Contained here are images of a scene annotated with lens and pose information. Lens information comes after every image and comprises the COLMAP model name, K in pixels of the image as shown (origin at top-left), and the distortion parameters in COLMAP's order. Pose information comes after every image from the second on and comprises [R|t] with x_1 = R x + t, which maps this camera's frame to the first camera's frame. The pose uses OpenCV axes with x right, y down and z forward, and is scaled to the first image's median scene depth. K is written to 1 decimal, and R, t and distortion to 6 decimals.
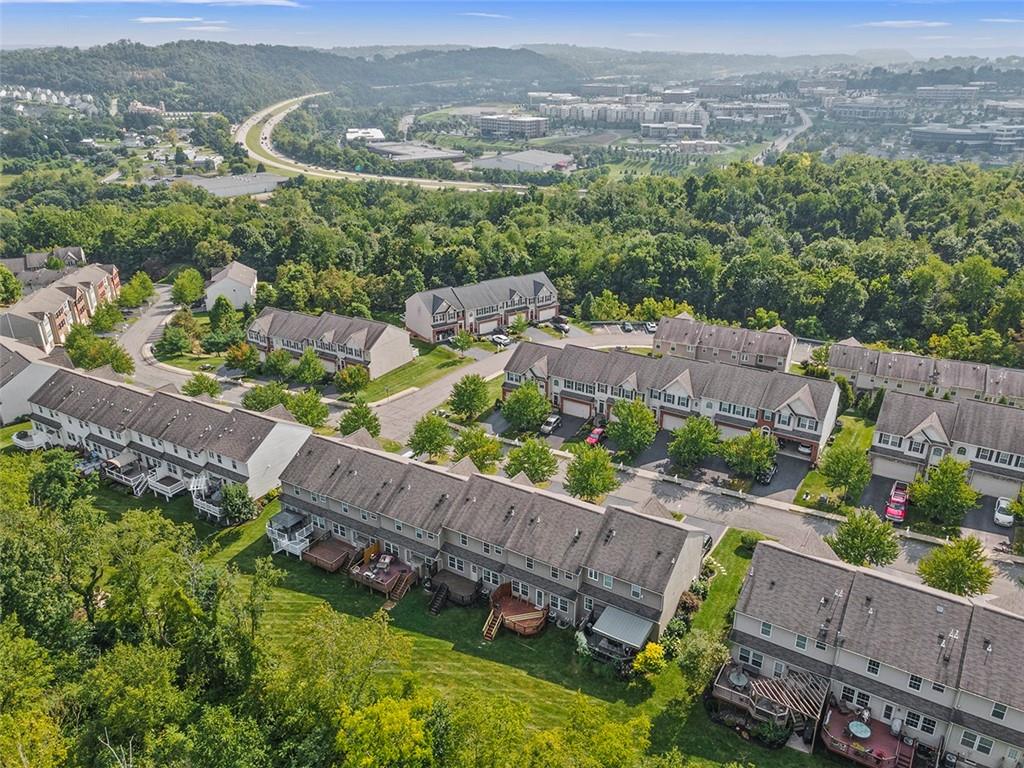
lens RADIAL K [[749.8, 0, 520.4], [0, 749.8, 379.2], [0, 0, 1]] dist [0.036399, 0.011974]
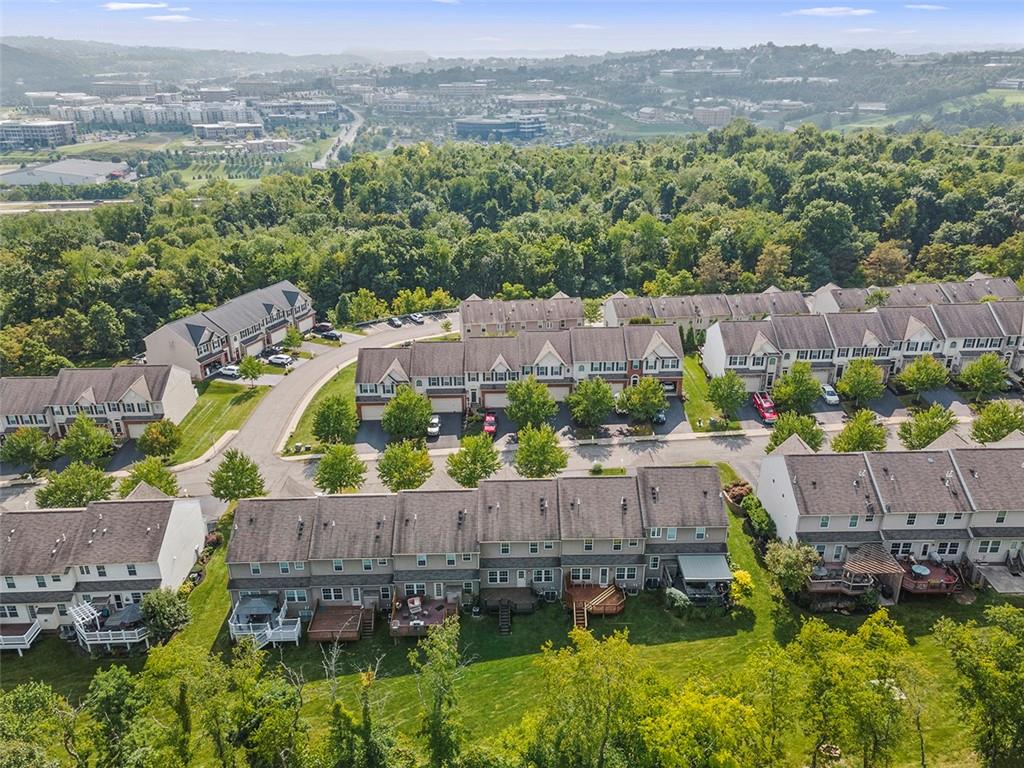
lens RADIAL K [[749.8, 0, 523.0], [0, 749.8, 385.3], [0, 0, 1]] dist [0.036399, 0.011974]
pose [[0.842515, -0.220768, 0.491354, -0.364929], [0.216306, 0.974041, 0.066746, -0.032270], [-0.493335, 0.050049, 0.868398, 0.129281]]
